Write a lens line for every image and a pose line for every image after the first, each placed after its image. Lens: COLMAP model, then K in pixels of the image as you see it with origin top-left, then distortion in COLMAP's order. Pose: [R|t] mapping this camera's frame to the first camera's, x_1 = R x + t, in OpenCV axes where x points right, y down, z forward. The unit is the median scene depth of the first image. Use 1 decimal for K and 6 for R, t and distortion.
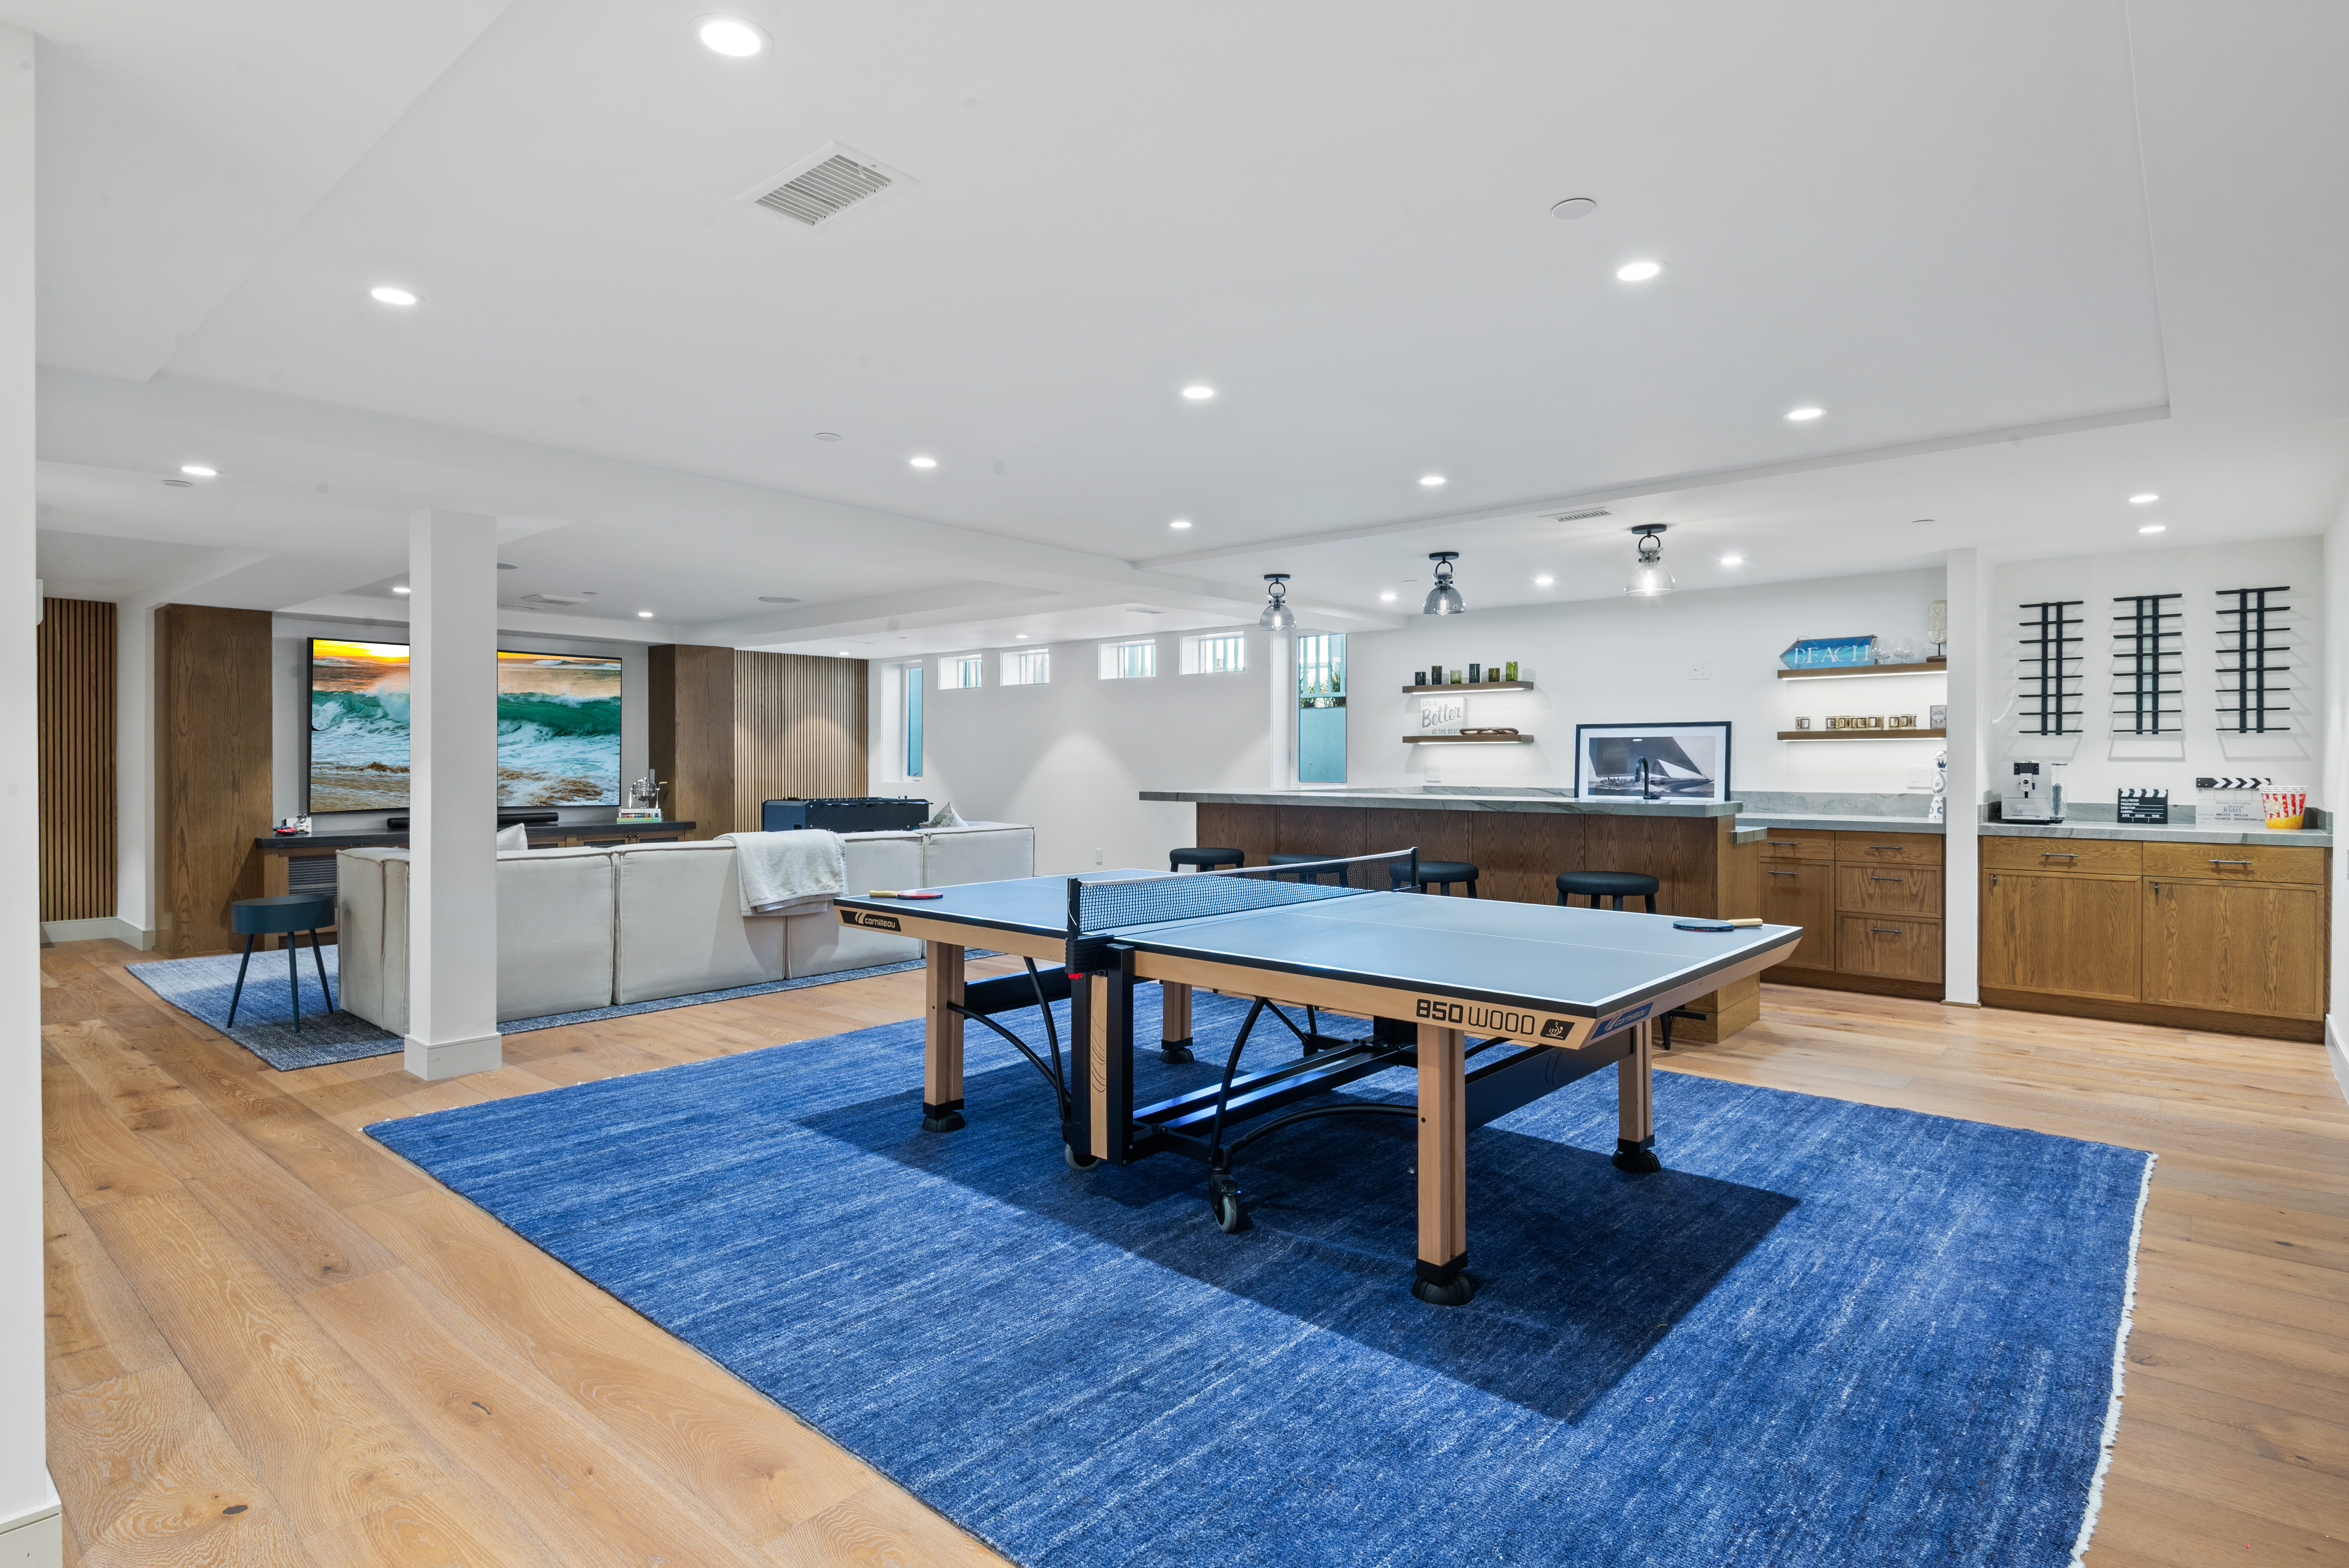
lens RADIAL K [[1214.9, 0, 1179.7], [0, 1214.9, 795.4], [0, 0, 1]] dist [-0.002175, -0.001536]
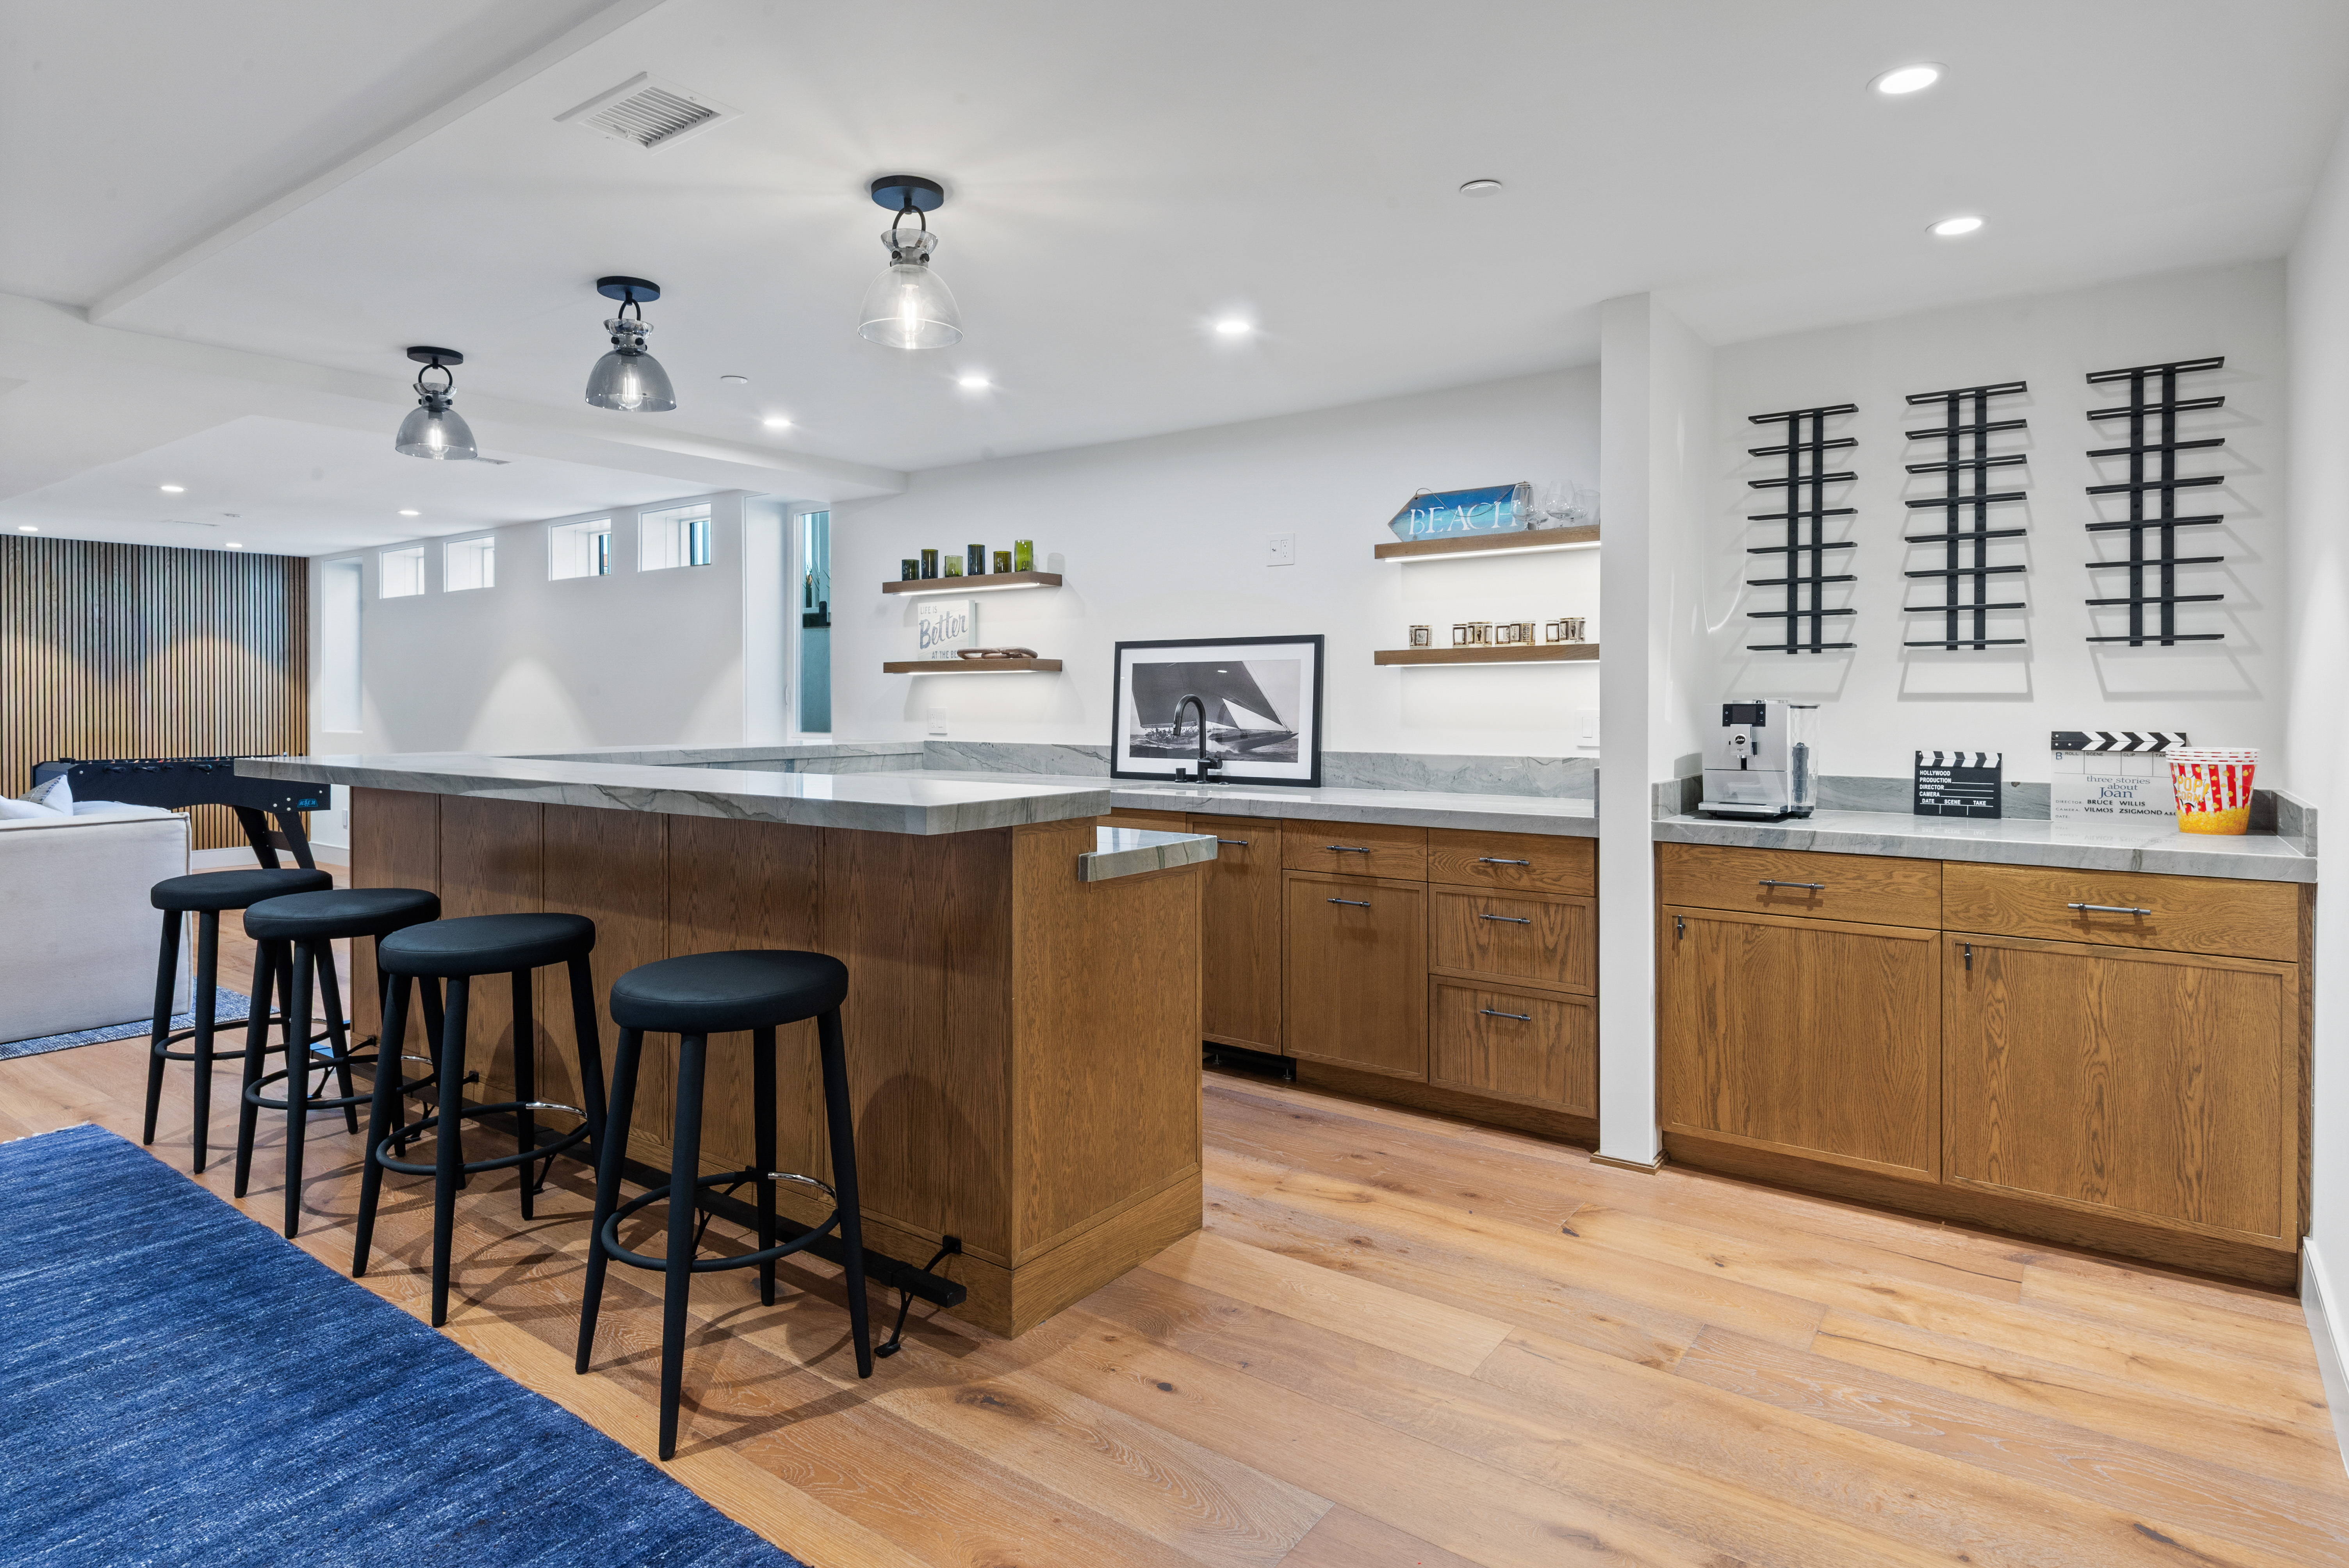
lens RADIAL K [[1280.7, 0, 1177.7], [0, 1280.7, 744.3], [0, 0, 1]] dist [0.017912, -0.008641]
pose [[0.997113, -0.001338, 0.075915, 0.408471], [0.001174, 0.999997, 0.002207, -0.010392], [-0.075917, -0.002111, 0.997112, 0.460017]]
